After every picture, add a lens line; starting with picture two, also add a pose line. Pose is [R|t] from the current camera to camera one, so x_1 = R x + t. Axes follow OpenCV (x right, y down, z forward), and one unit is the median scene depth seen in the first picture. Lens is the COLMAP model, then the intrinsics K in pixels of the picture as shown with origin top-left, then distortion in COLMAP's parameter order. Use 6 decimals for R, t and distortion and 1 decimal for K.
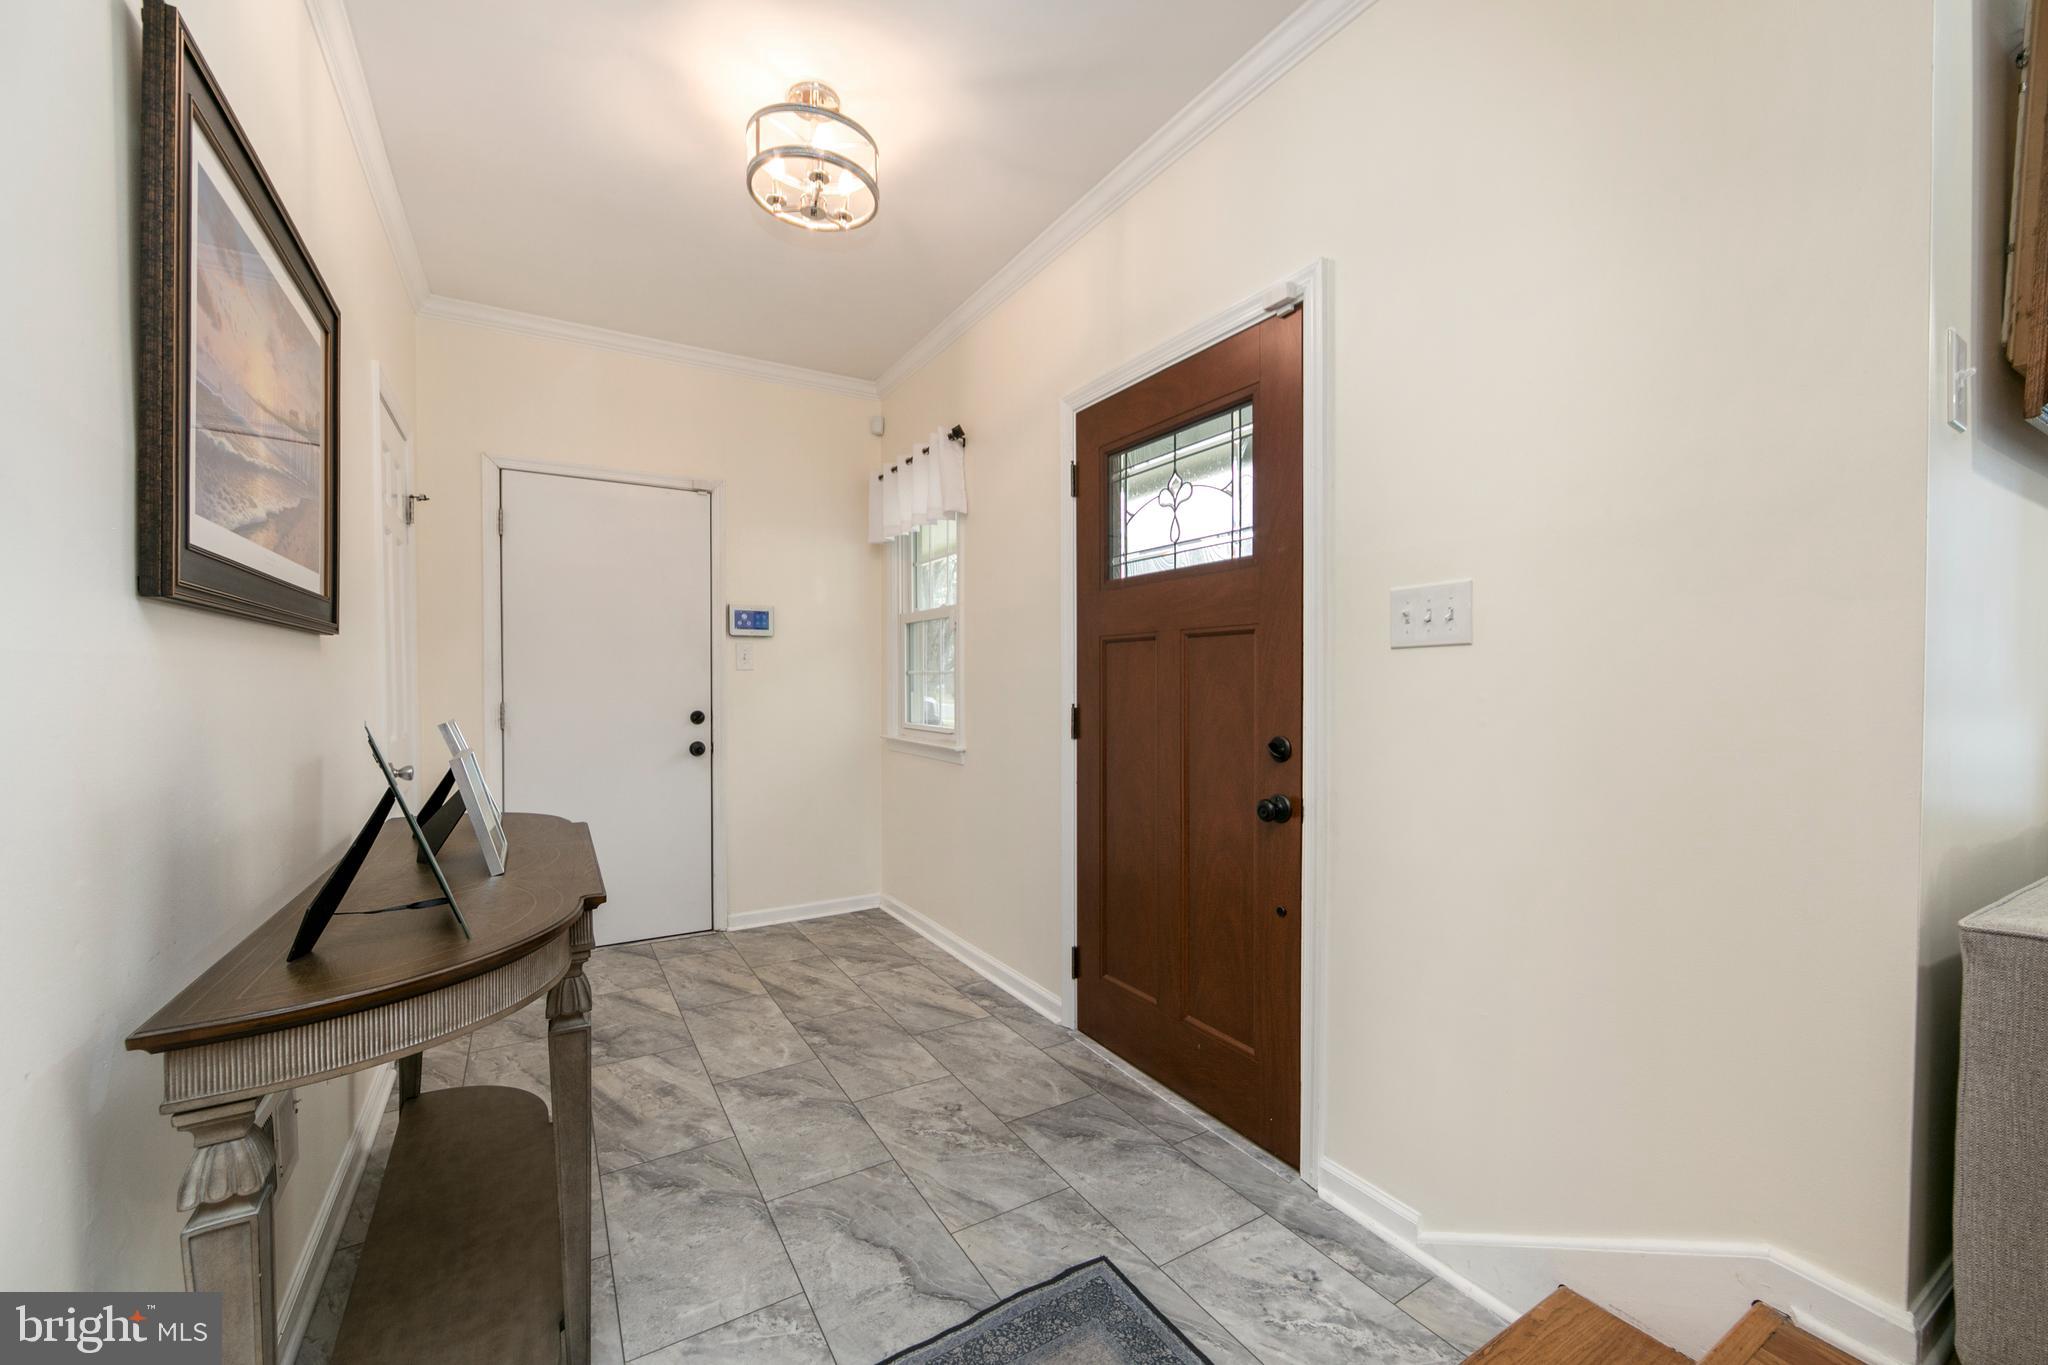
lens RADIAL K [[808.0, 0, 1028.5], [0, 808.0, 679.3], [0, 0, 1]] dist [-0.002647, 0.001118]
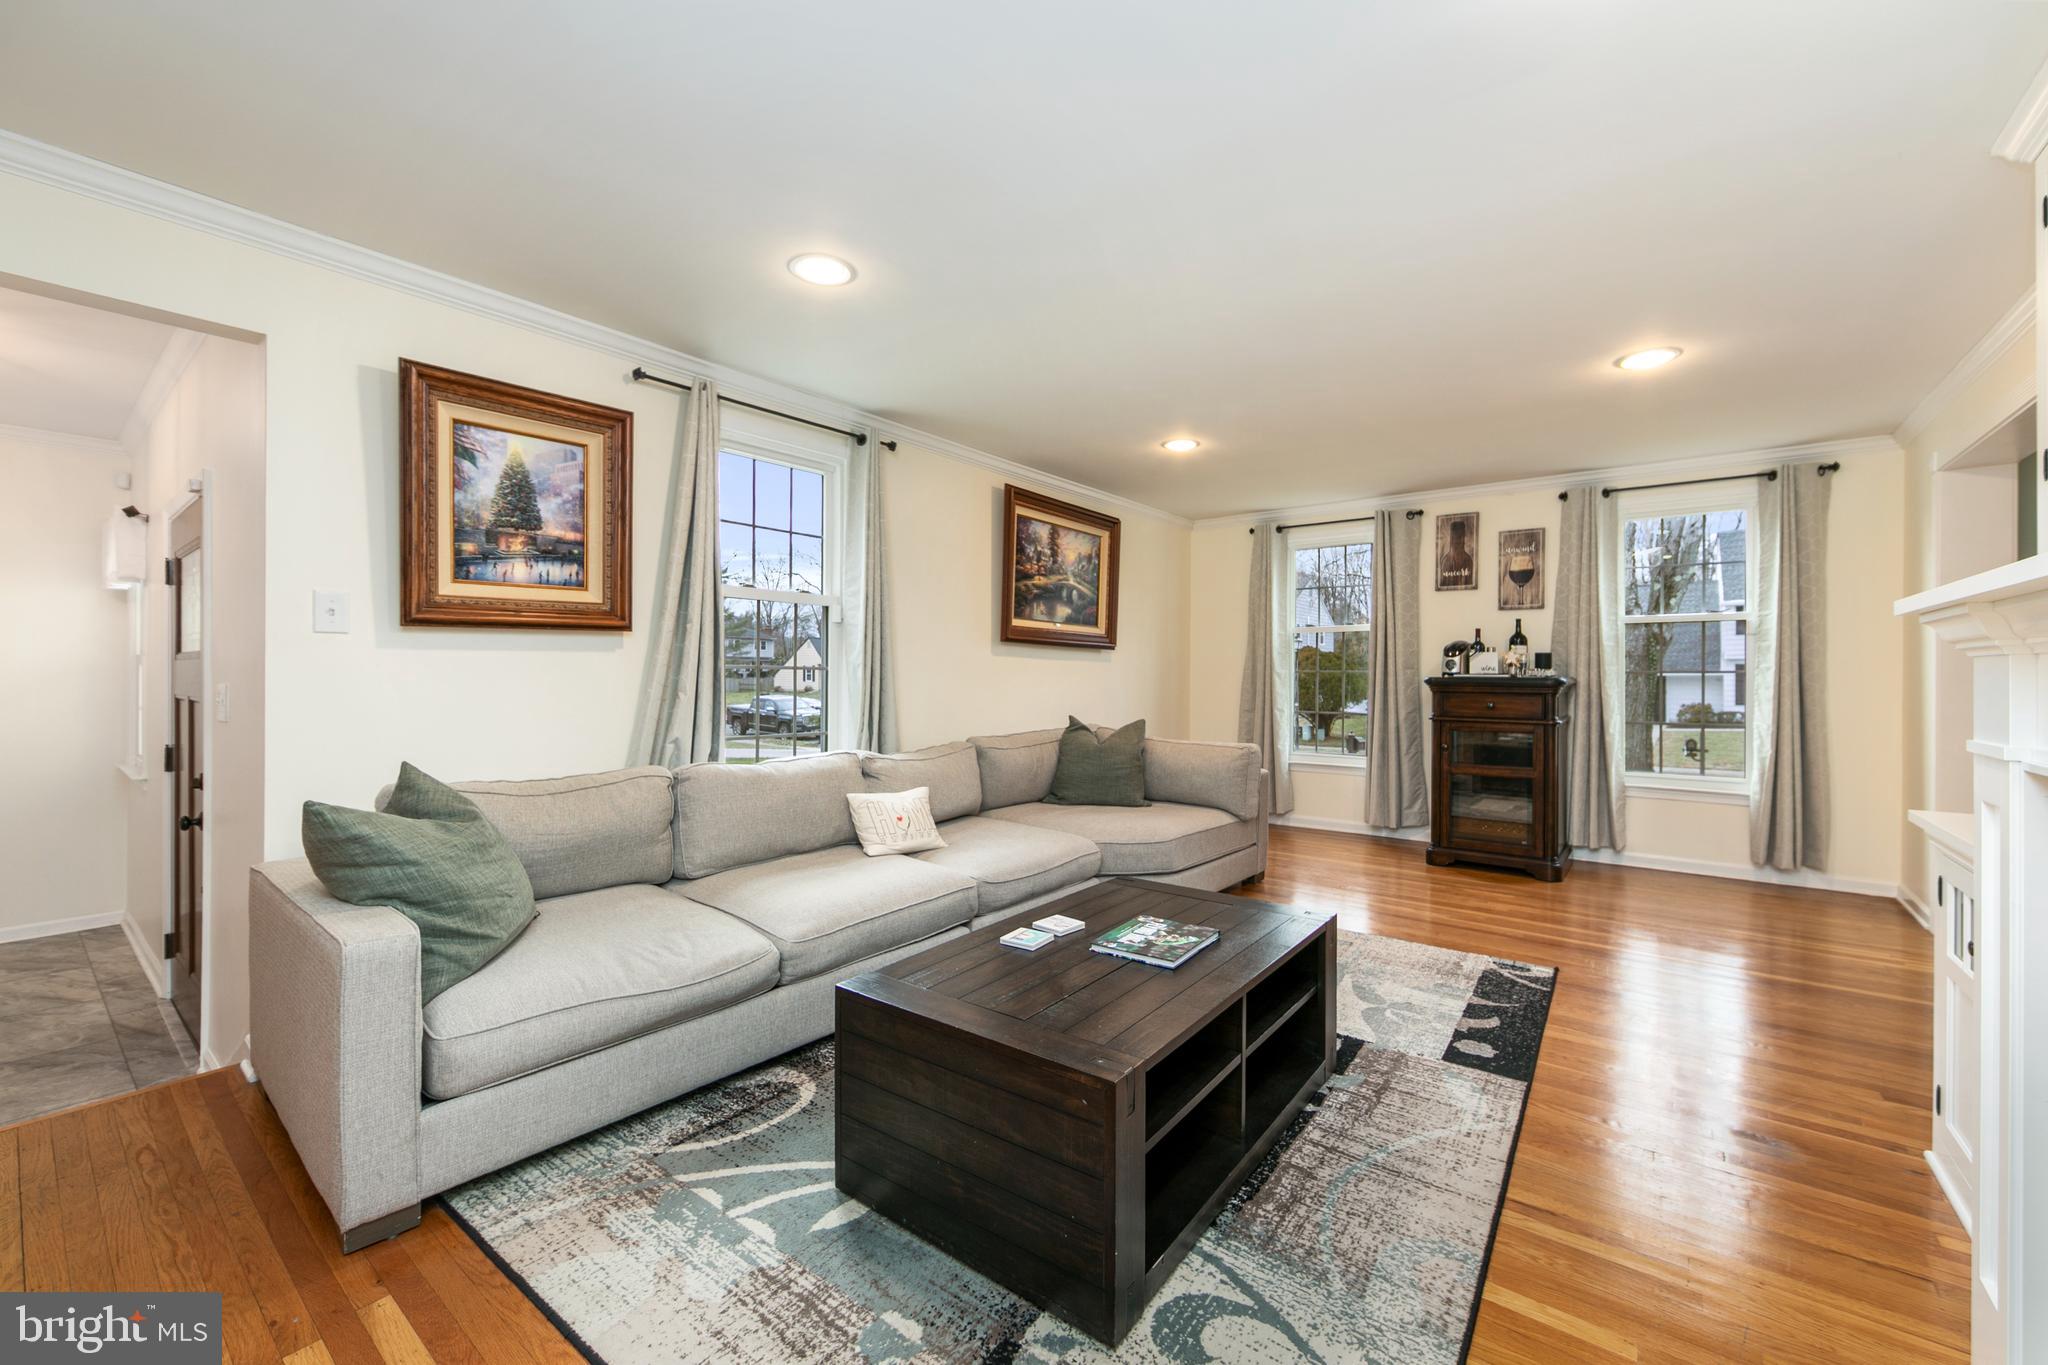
lens RADIAL K [[808.0, 0, 1021.9], [0, 808.0, 682.3], [0, 0, 1]] dist [-0.002647, 0.001118]
pose [[0.945806, -0.005495, 0.324686, 1.003197], [0.006992, 0.999970, -0.003444, -0.057614], [-0.324657, 0.005528, 0.945816, -0.705198]]
